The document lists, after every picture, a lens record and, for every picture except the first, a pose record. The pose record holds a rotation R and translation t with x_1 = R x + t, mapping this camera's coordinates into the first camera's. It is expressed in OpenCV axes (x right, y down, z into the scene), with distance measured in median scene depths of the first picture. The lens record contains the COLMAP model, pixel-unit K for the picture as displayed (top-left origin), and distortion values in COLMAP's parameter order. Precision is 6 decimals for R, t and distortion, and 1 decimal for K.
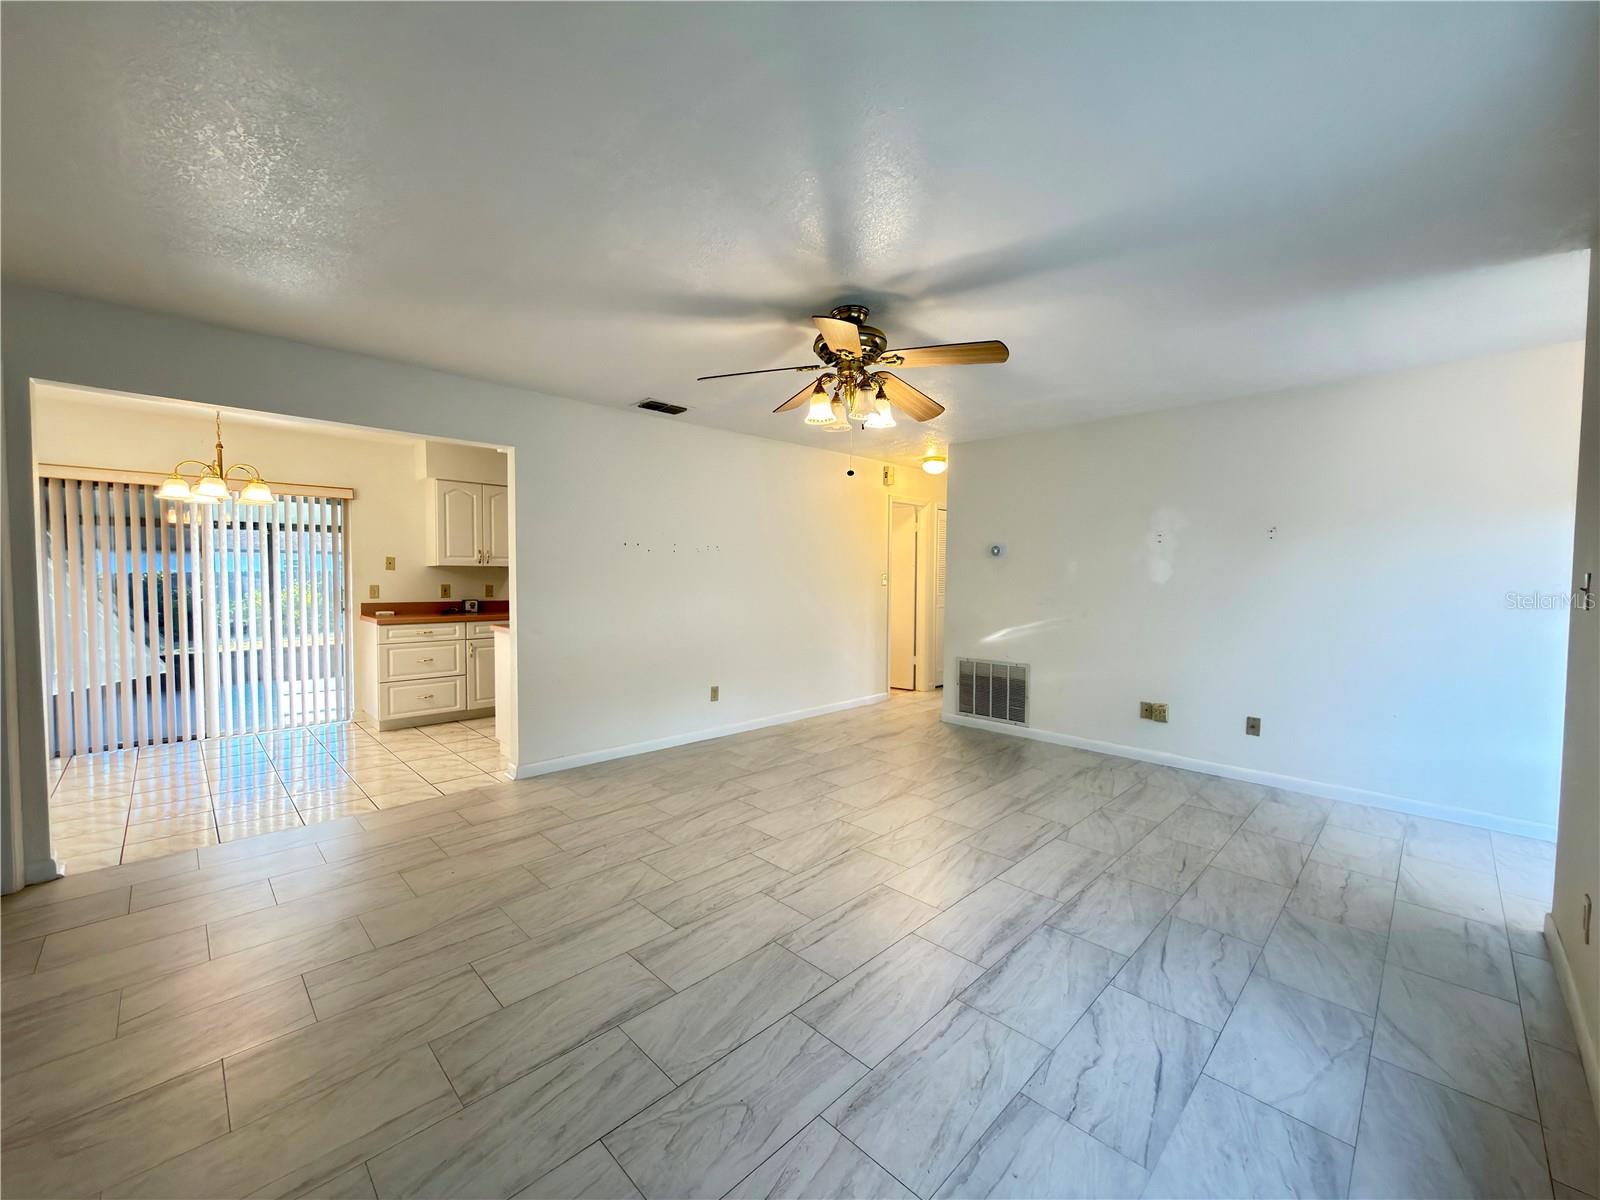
lens RADIAL K [[638.6, 0, 798.3], [0, 638.6, 600.7], [0, 0, 1]] dist [0.004626, -0.000823]
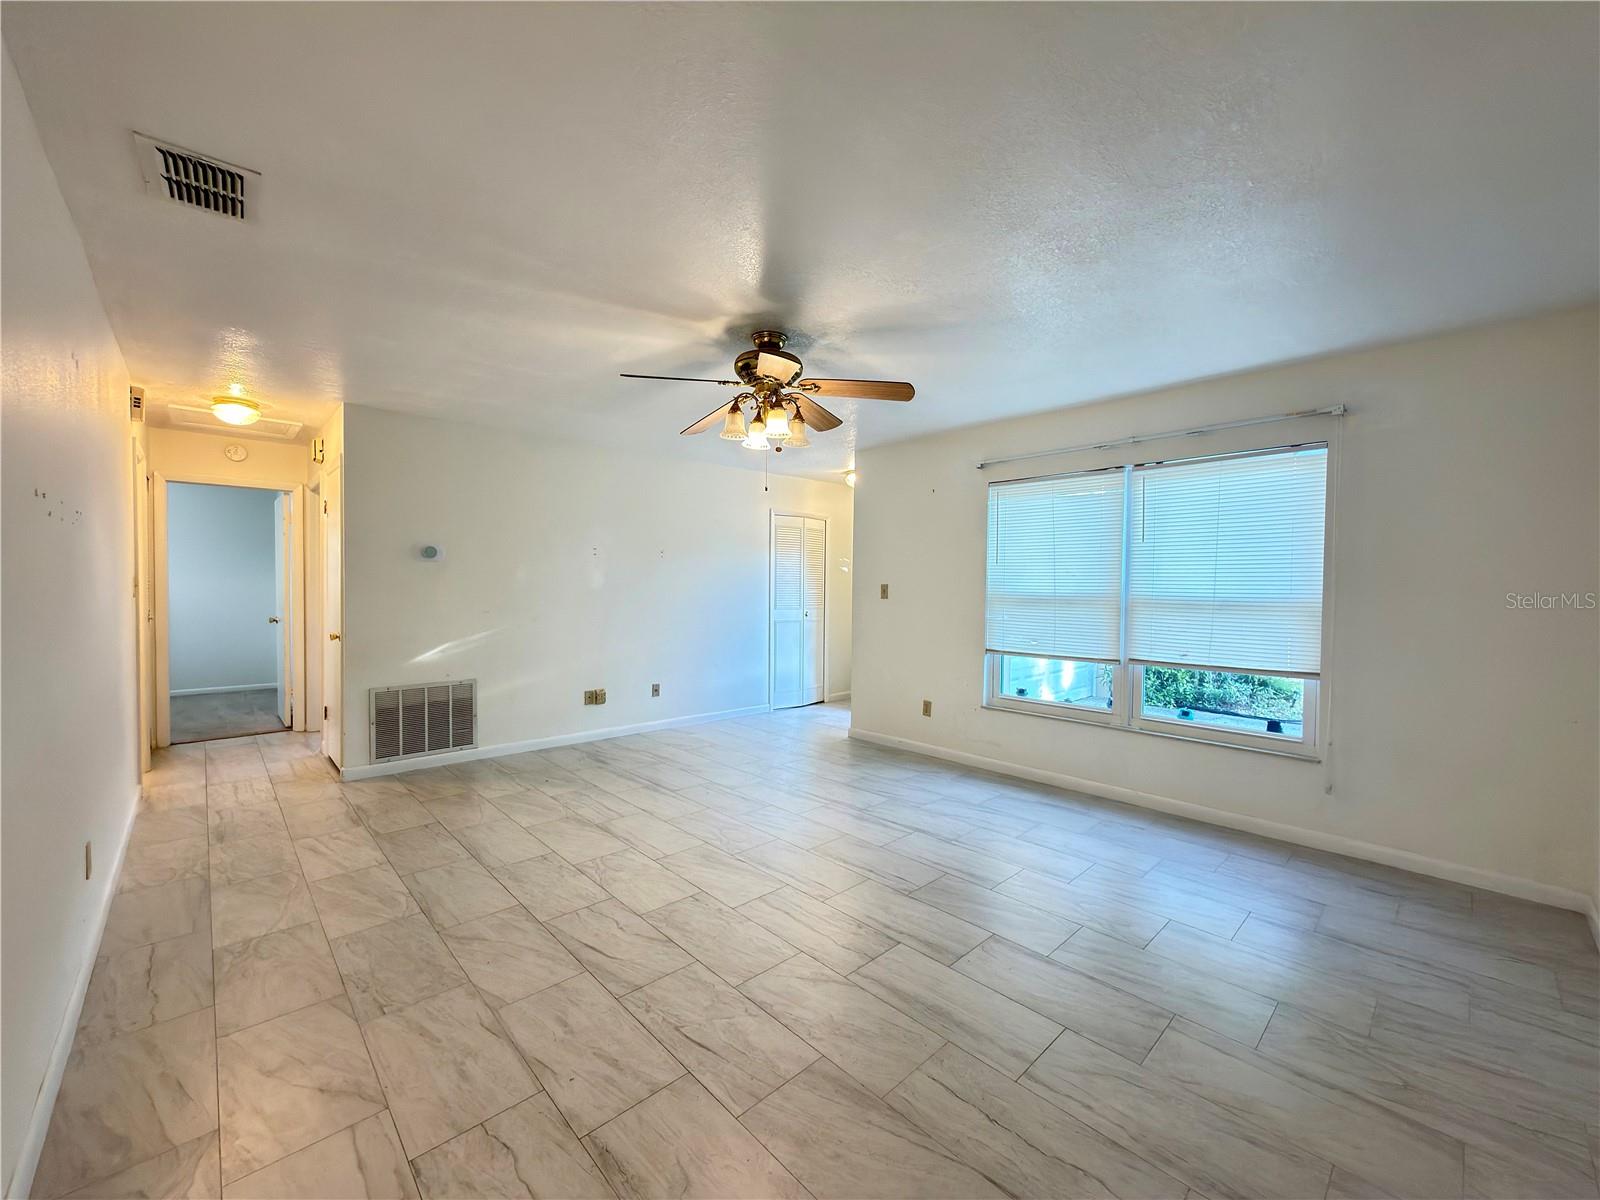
lens RADIAL K [[638.6, 0, 801.1], [0, 638.6, 600.8], [0, 0, 1]] dist [0.004626, -0.000823]
pose [[0.021807, -0.029266, 0.999334, -1.047147], [0.030493, 0.999126, 0.028595, -0.046450], [-0.999297, 0.029849, 0.022680, 0.994482]]
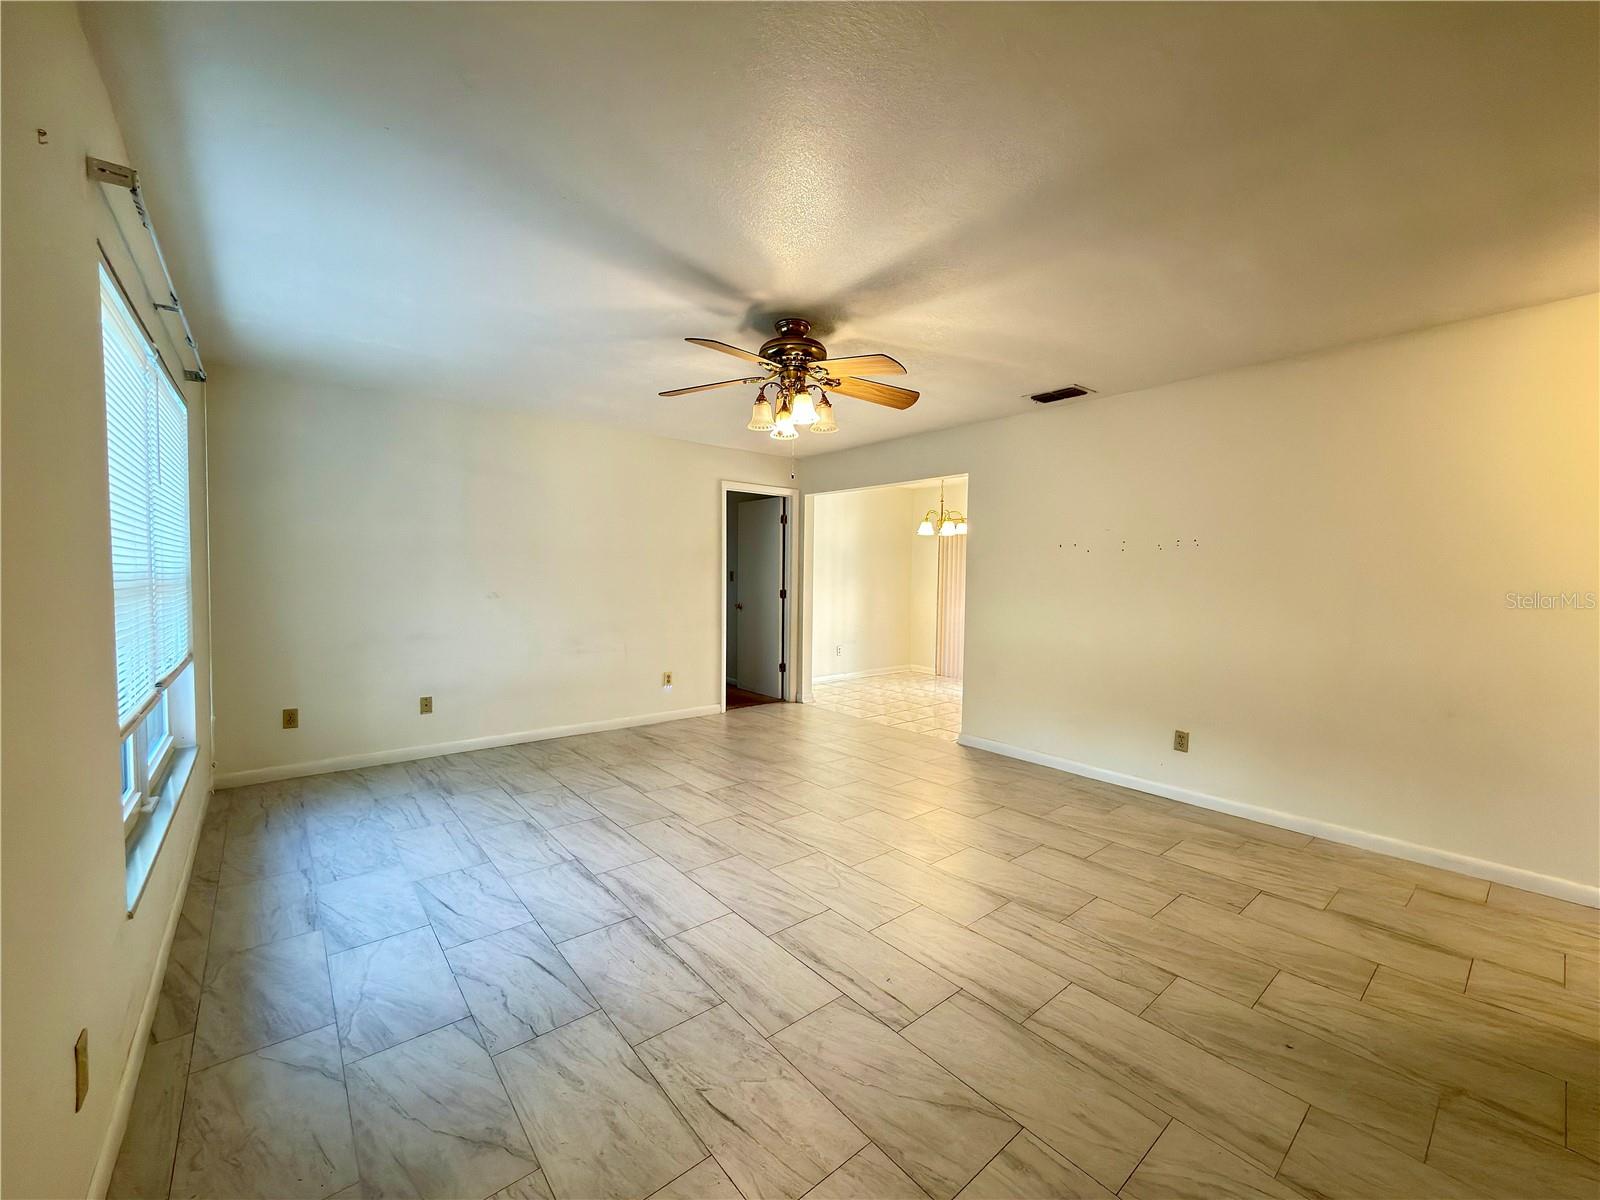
lens RADIAL K [[638.6, 0, 800.5], [0, 638.6, 600.7], [0, 0, 1]] dist [0.004626, -0.000823]
pose [[-0.086901, 0.032909, -0.995673, 1.226370], [-0.053695, 0.997847, 0.037668, -0.037296], [0.994769, 0.056736, -0.084947, 1.199738]]
